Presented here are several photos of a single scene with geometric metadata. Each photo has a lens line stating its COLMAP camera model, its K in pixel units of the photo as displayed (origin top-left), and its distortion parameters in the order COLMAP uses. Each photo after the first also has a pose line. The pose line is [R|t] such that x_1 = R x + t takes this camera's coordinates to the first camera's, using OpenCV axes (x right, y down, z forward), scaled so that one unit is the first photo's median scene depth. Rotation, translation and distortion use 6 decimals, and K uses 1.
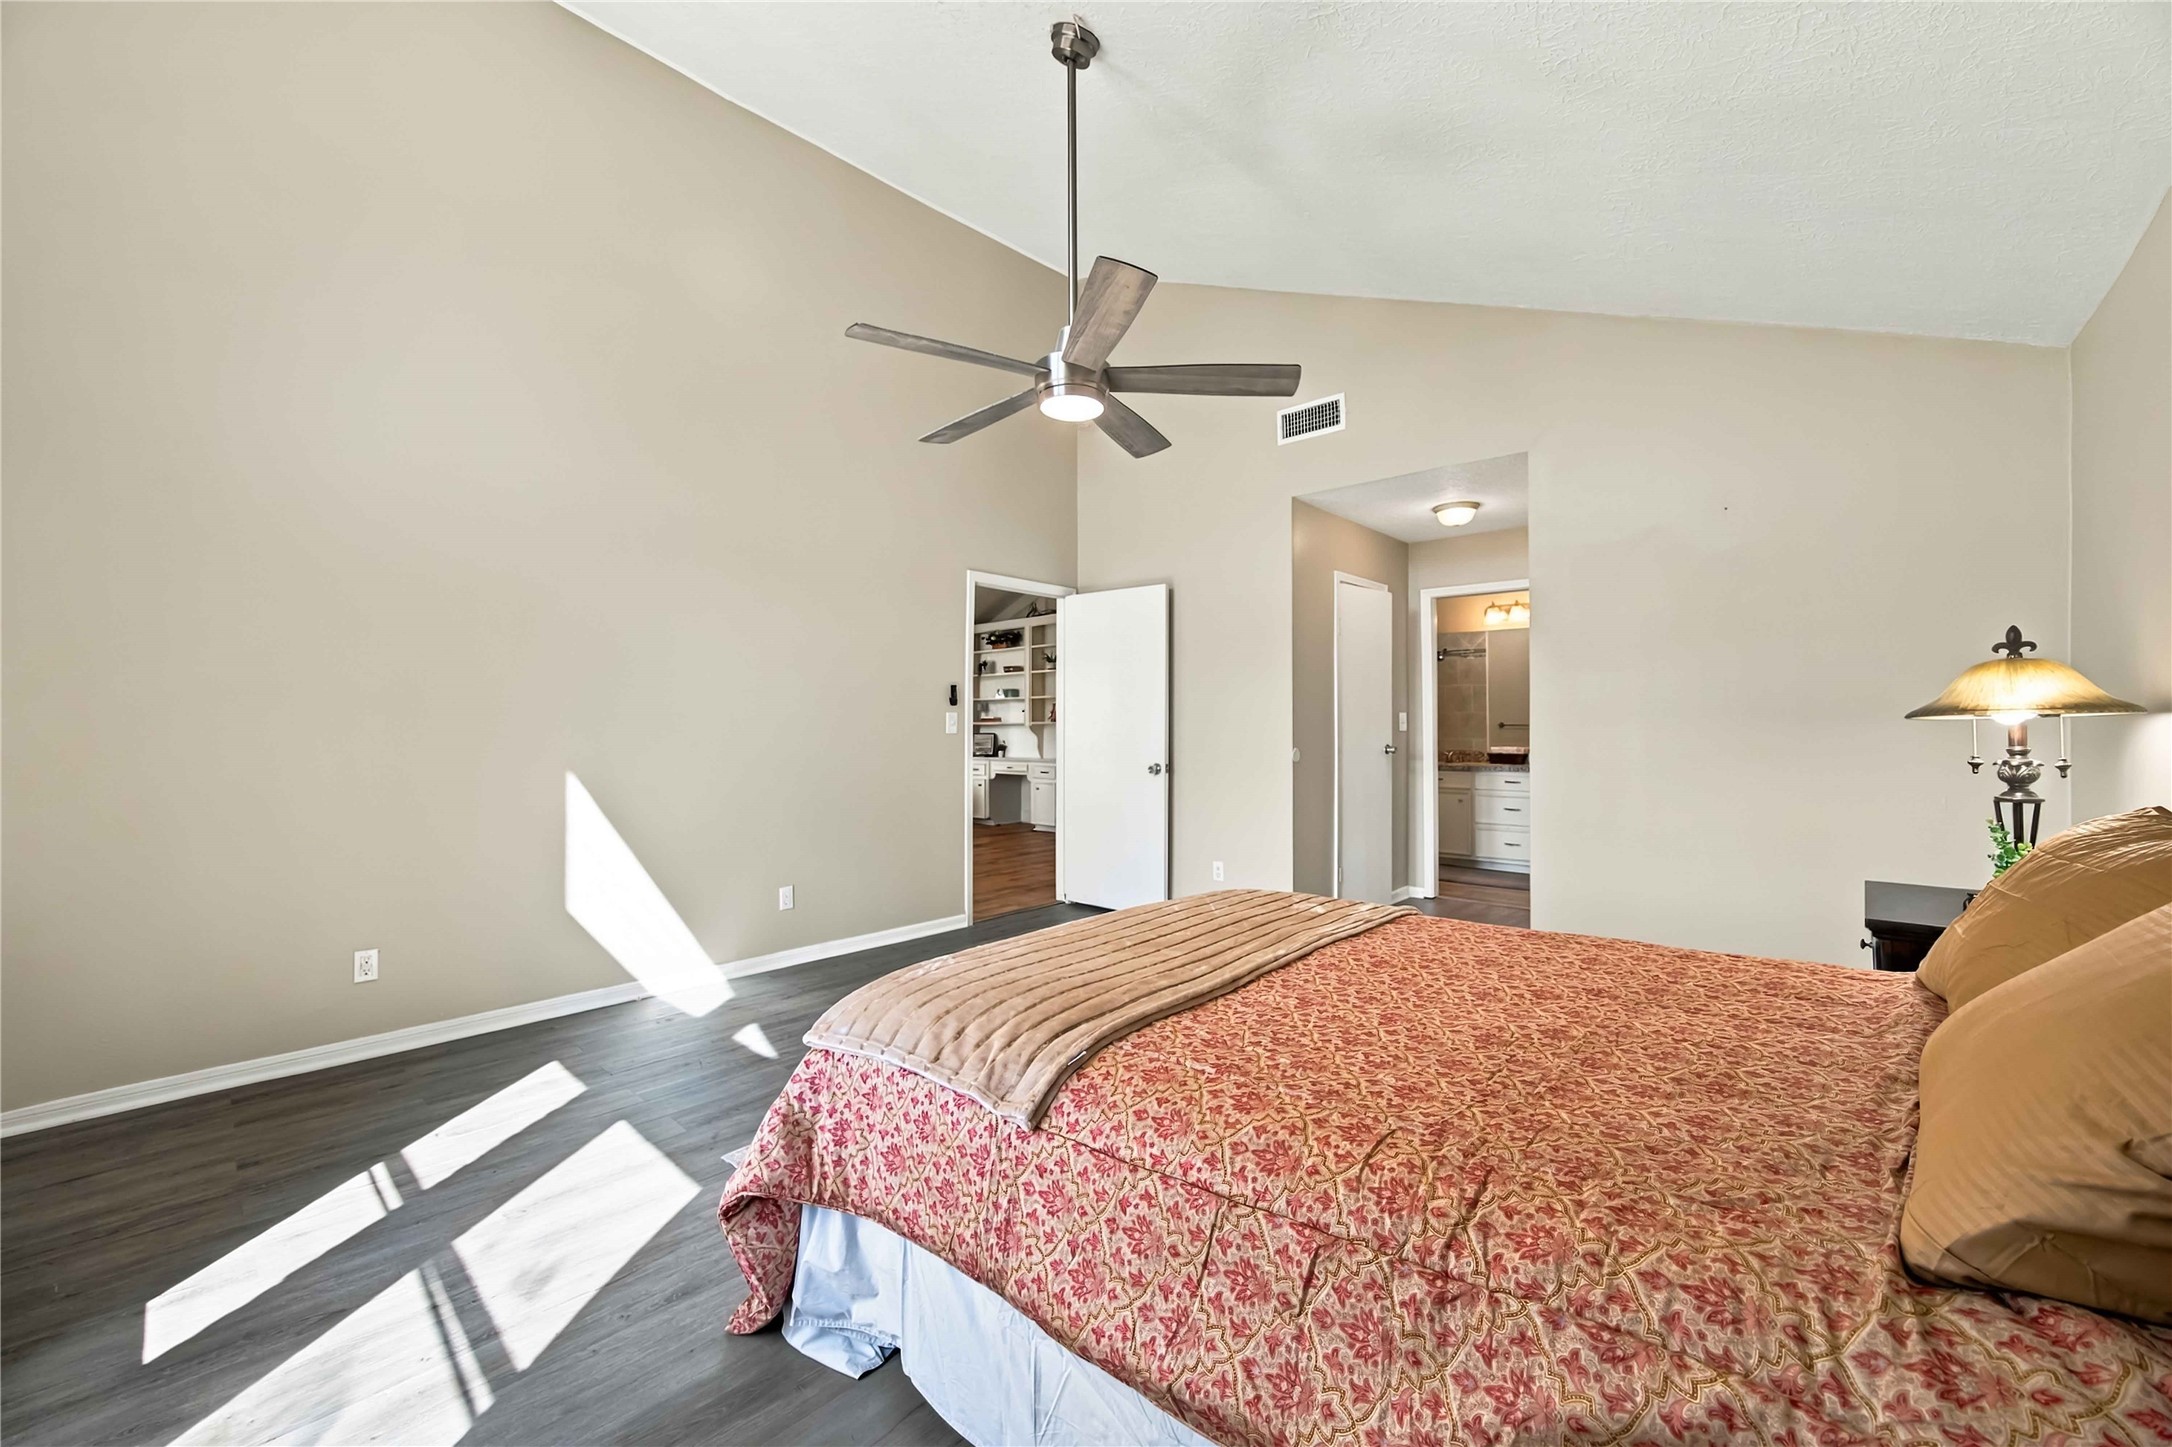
lens RADIAL K [[839.7, 0, 1086.0], [0, 839.7, 723.5], [0, 0, 1]] dist [-0.034666, 0.016441]
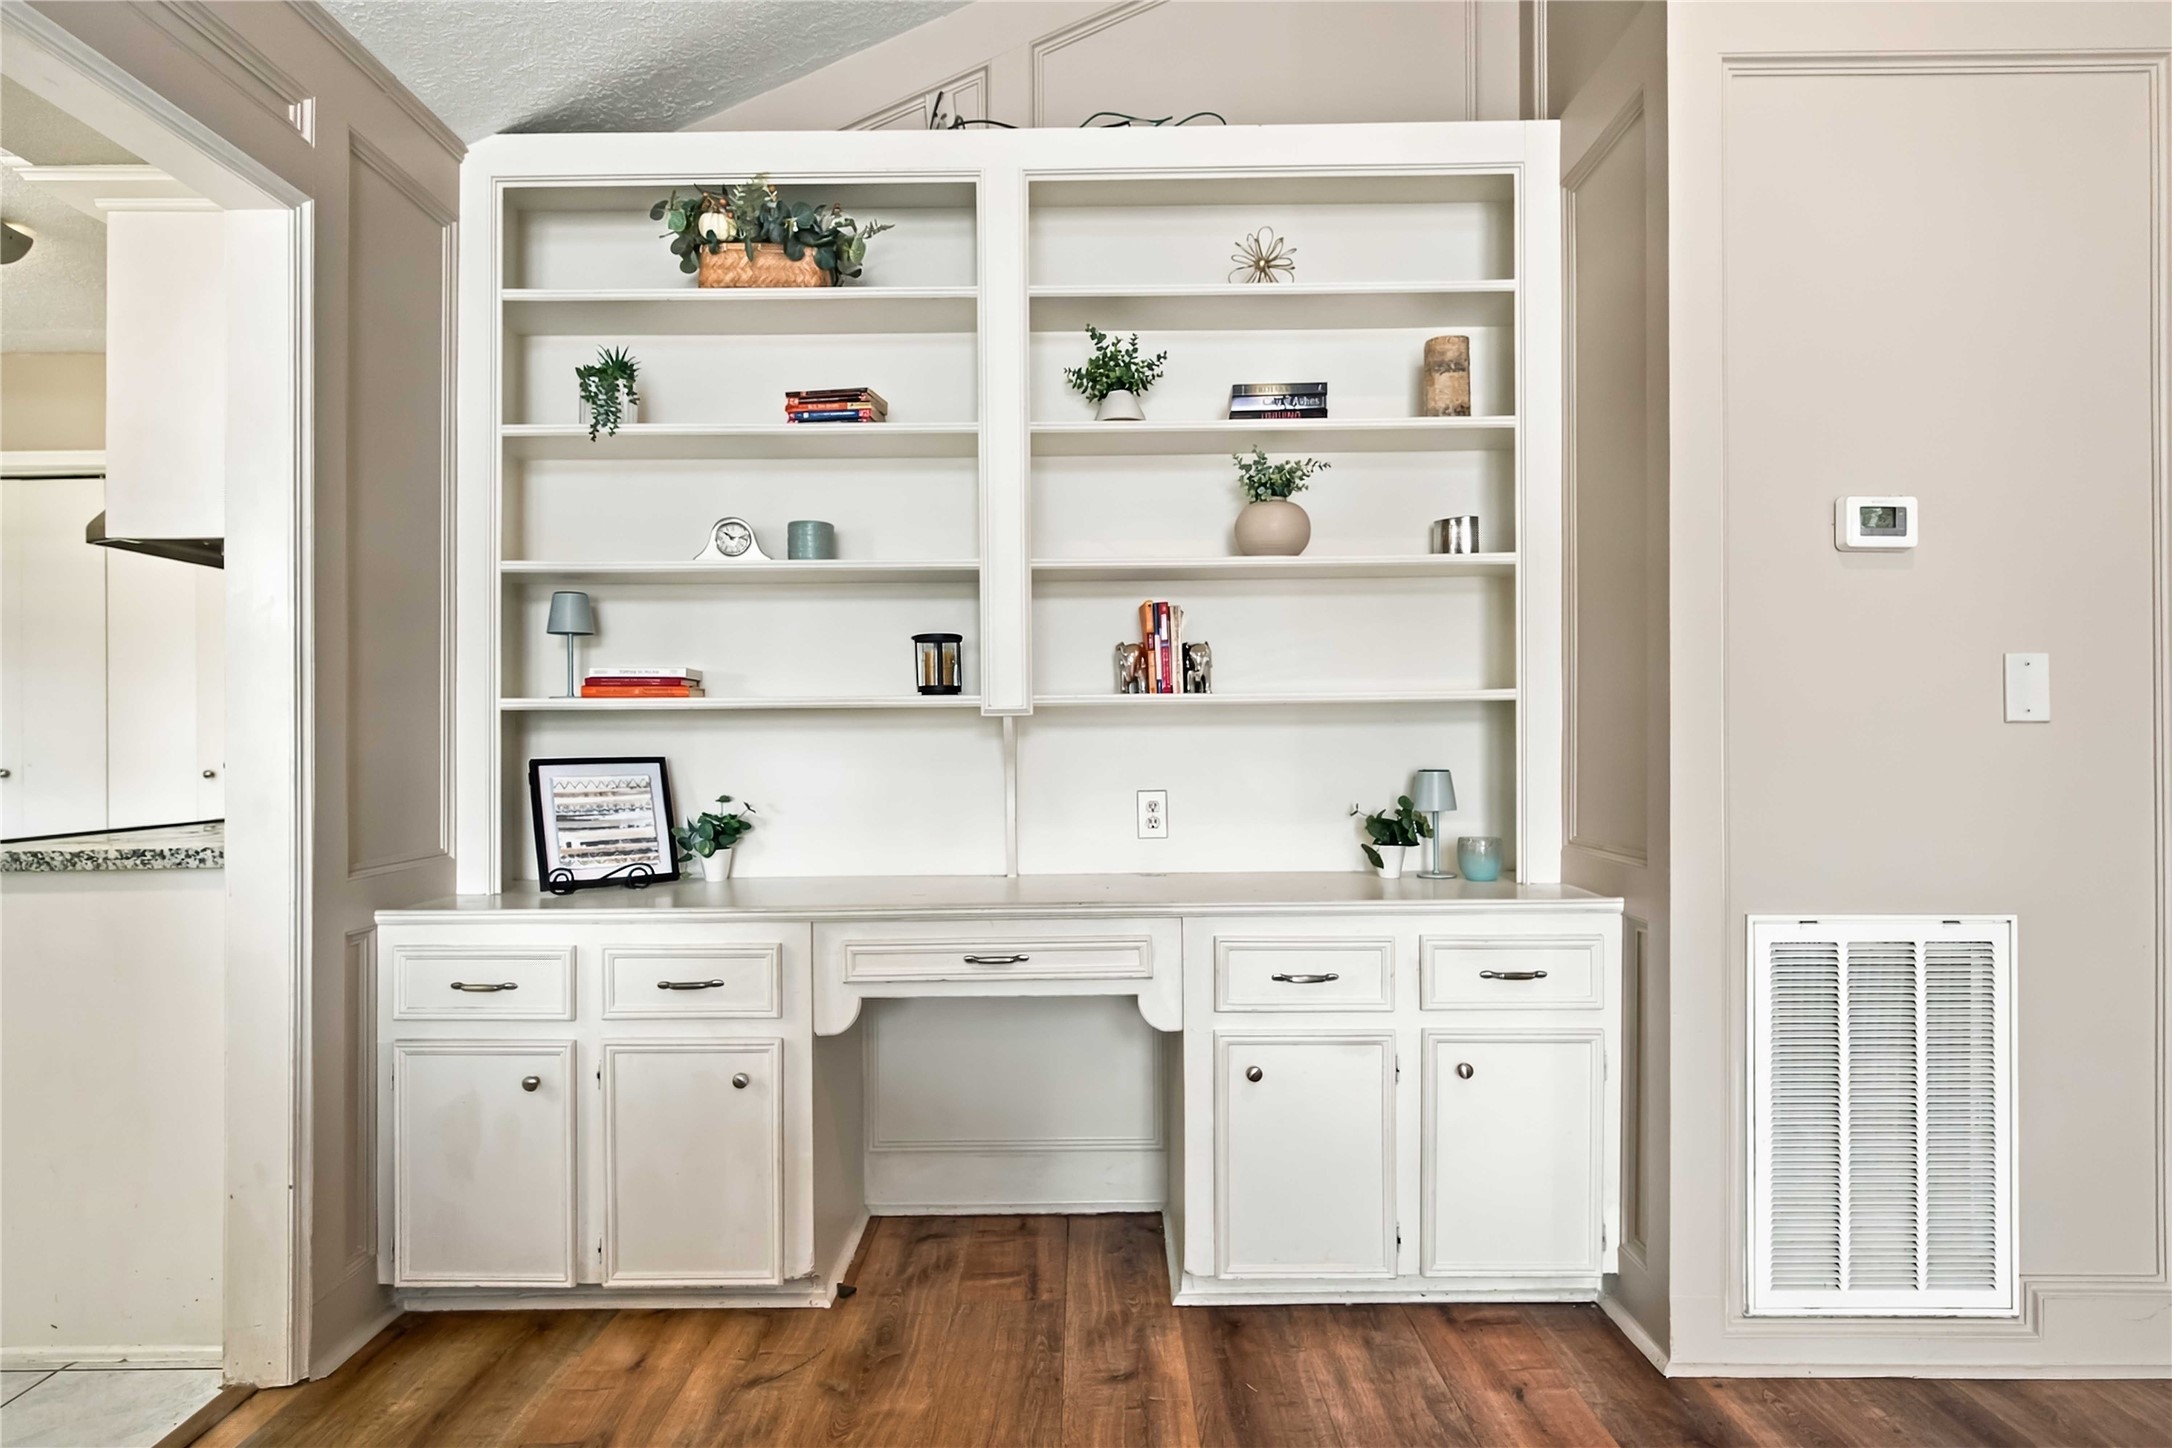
lens RADIAL K [[839.7, 0, 1086.0], [0, 839.7, 724.0], [0, 0, 1]] dist [-0.034666, 0.016441]
pose [[0.734093, 0.001811, 0.679047, -0.163008], [0.001394, 0.999990, -0.004174, 0.005594], [-0.679048, 0.004011, 0.734083, 0.811338]]
